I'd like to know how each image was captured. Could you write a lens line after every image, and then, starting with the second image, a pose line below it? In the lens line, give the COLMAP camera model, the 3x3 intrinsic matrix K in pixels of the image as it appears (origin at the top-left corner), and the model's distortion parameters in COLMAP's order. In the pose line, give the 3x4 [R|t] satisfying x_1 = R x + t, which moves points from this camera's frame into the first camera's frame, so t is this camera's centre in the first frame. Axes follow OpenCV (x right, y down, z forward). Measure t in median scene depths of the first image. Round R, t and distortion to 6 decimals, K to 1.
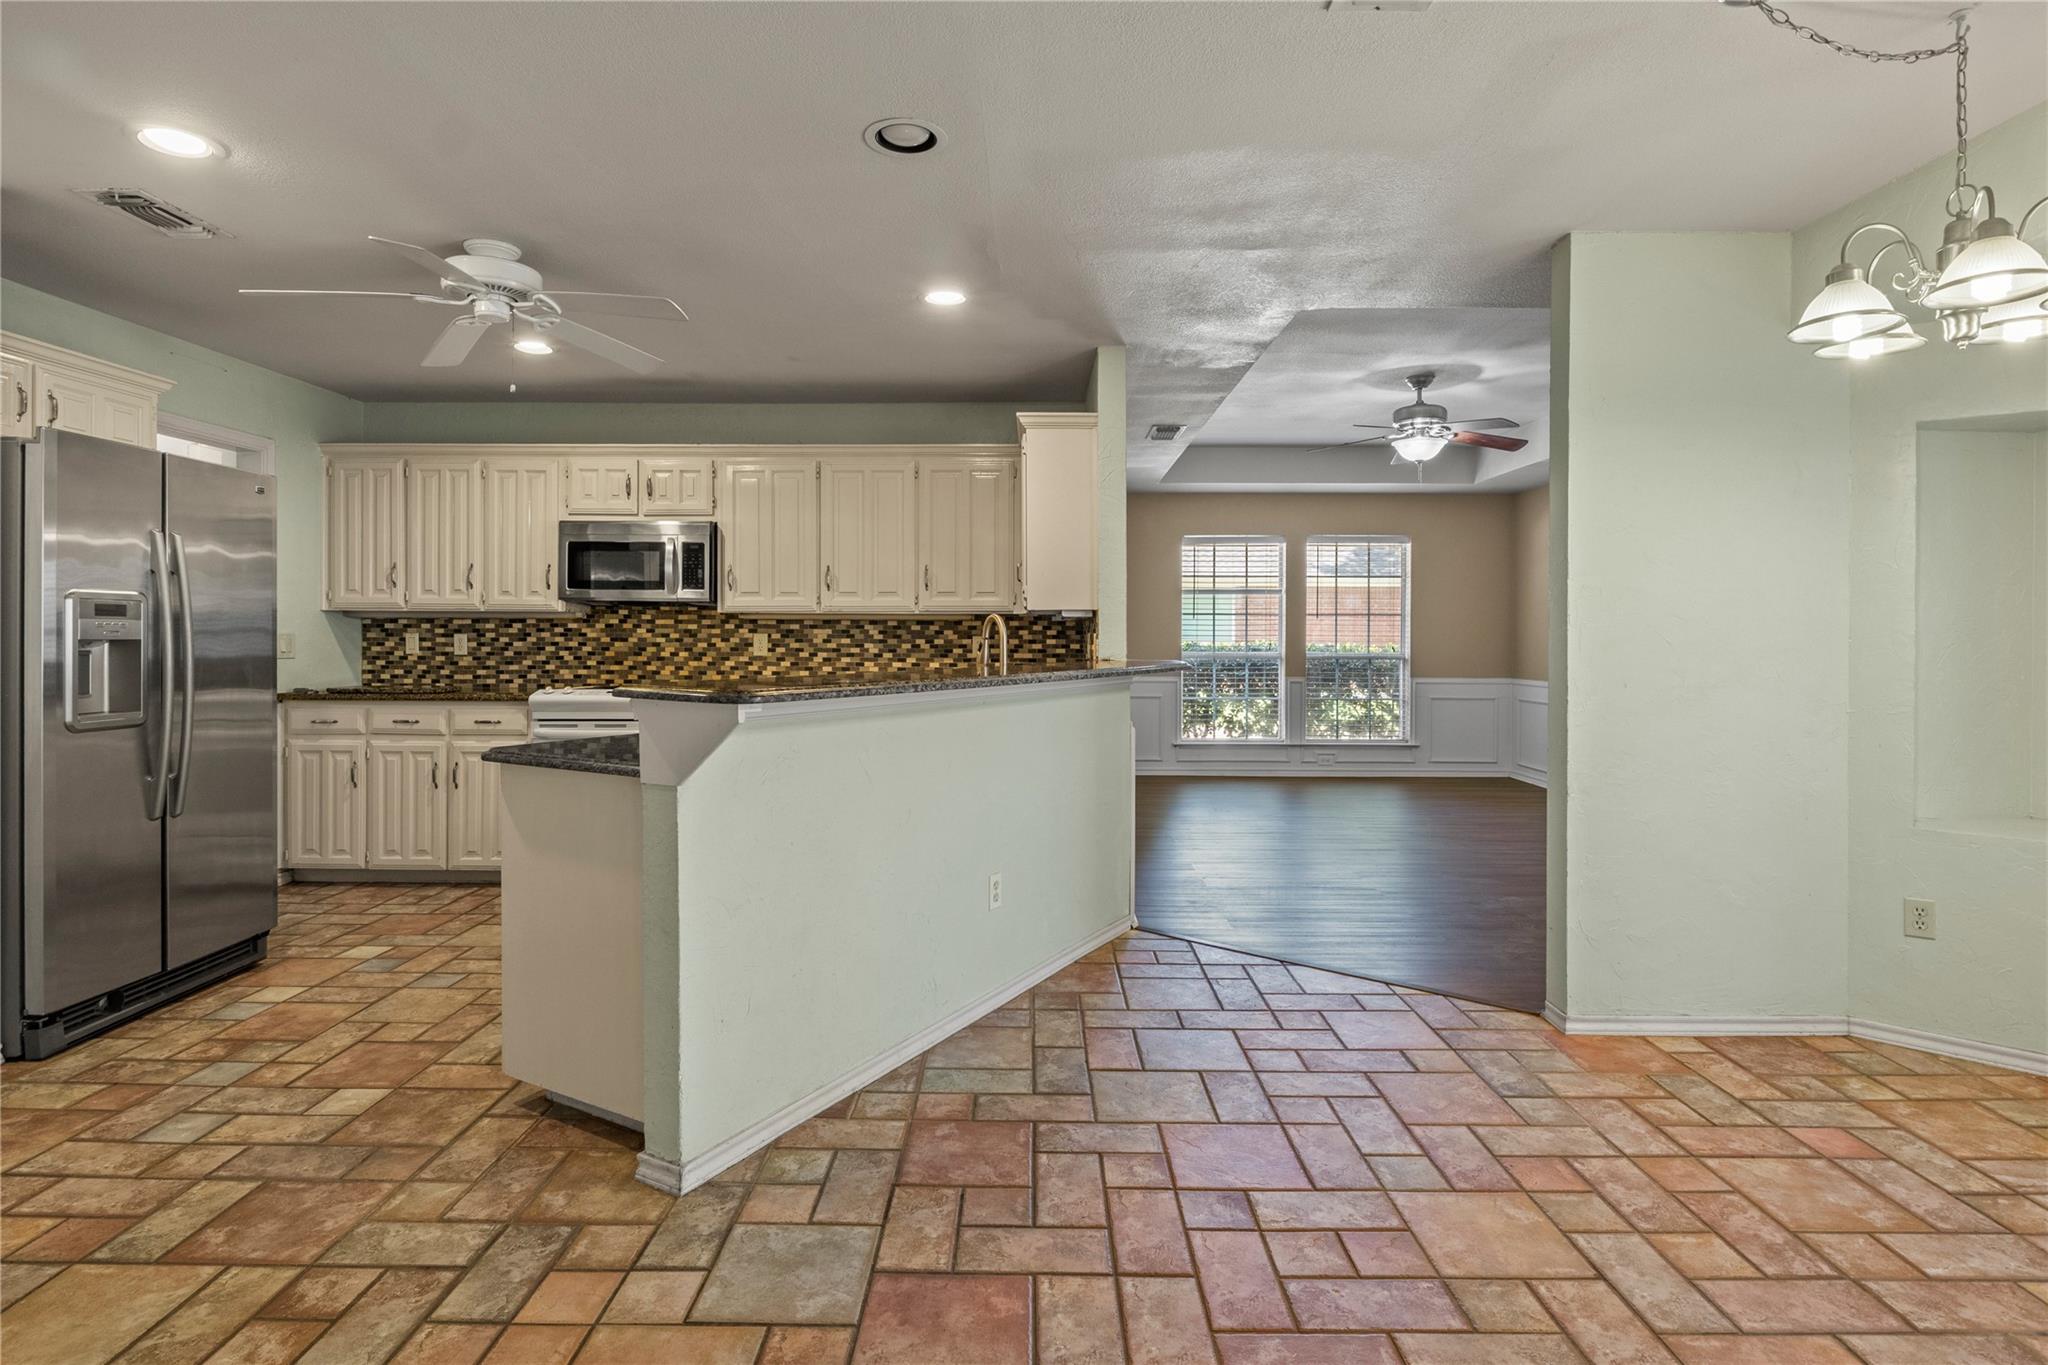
lens RADIAL K [[1027.2, 0, 1022.7], [0, 1027.2, 644.1], [0, 0, 1]] dist [-0.005532, 0.000350]
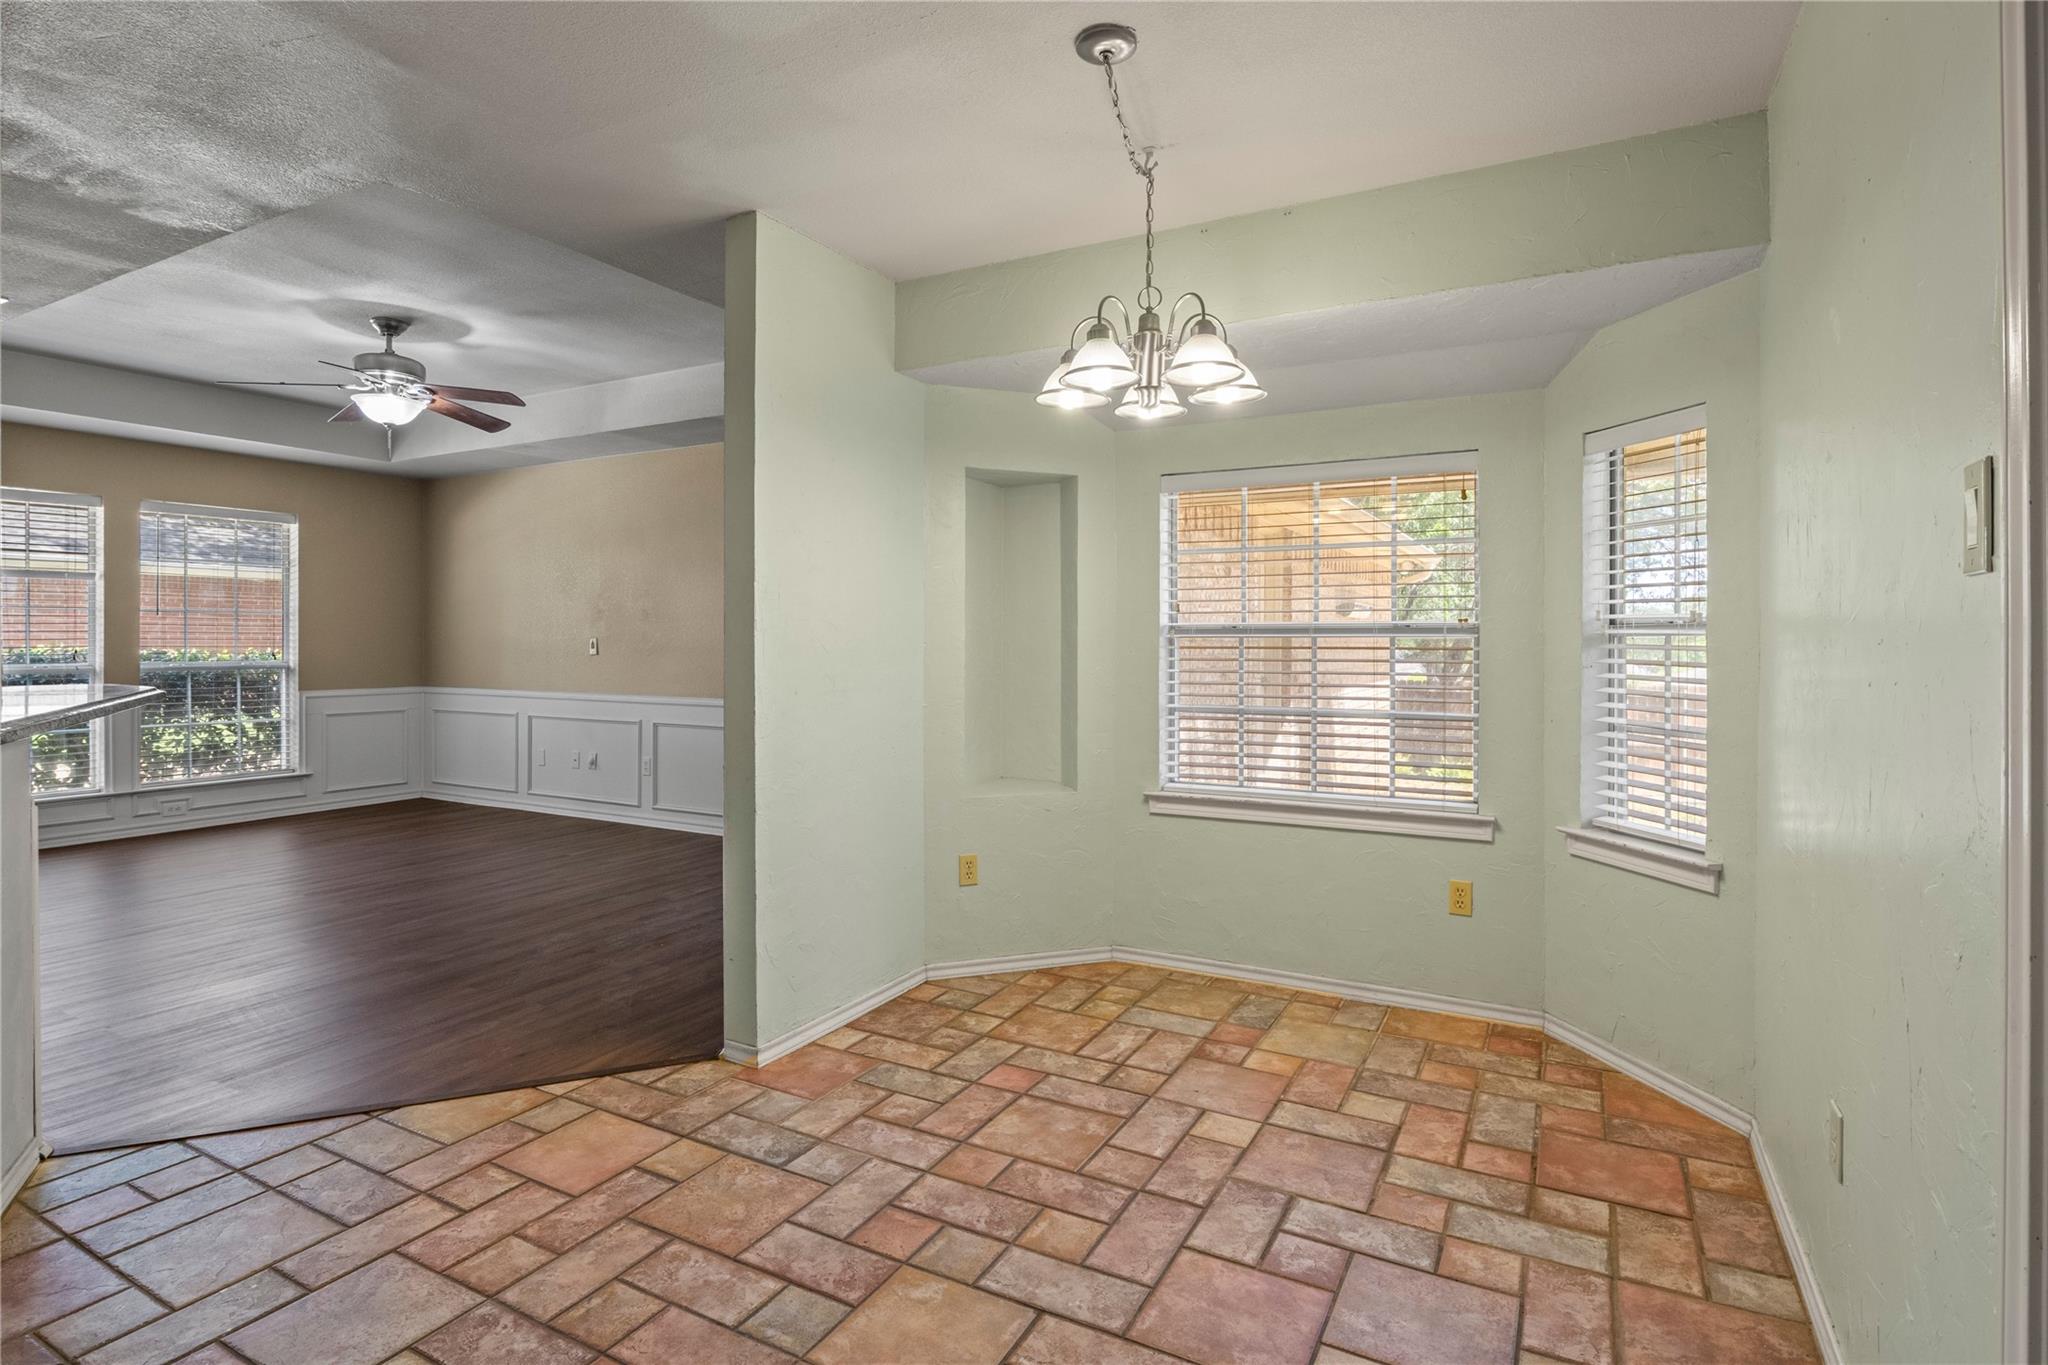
lens RADIAL K [[1027.2, 0, 1022.7], [0, 1027.2, 644.1], [0, 0, 1]] dist [-0.005532, 0.000350]
pose [[0.472458, -0.006001, 0.881333, -0.060792], [0.007357, 0.999969, 0.002865, -0.002329], [-0.881323, 0.005130, 0.472487, 0.117826]]
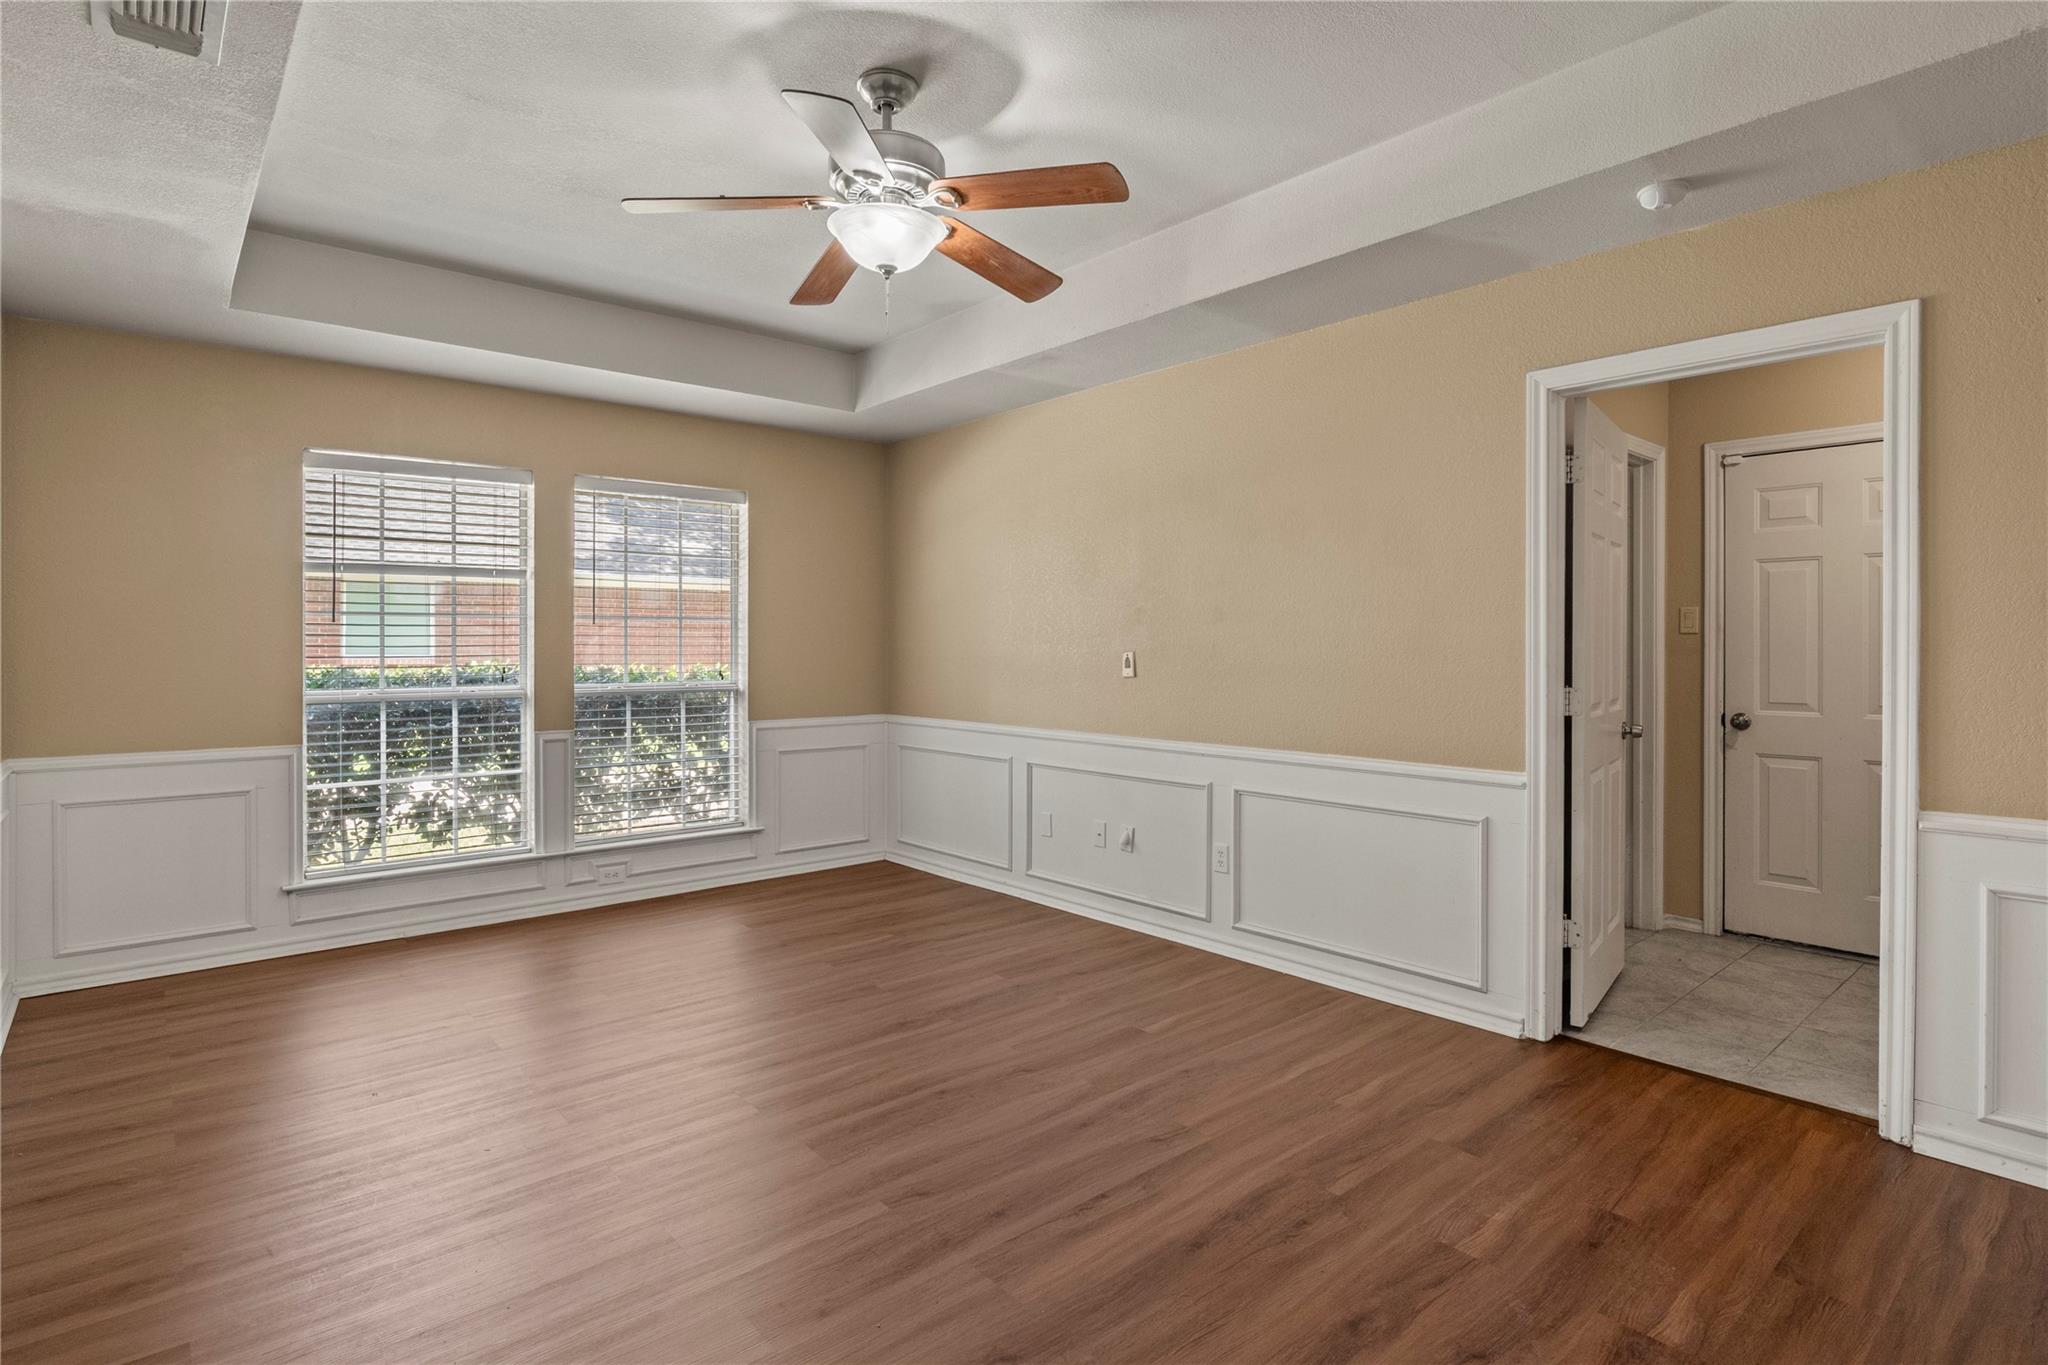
lens RADIAL K [[1027.2, 0, 1022.7], [0, 1027.2, 644.1], [0, 0, 1]] dist [-0.005532, 0.000350]
pose [[0.750023, -0.002049, 0.661408, 0.089570], [0.009351, 0.999928, -0.007506, -0.007558], [-0.661345, 0.011815, 0.749989, 0.416102]]
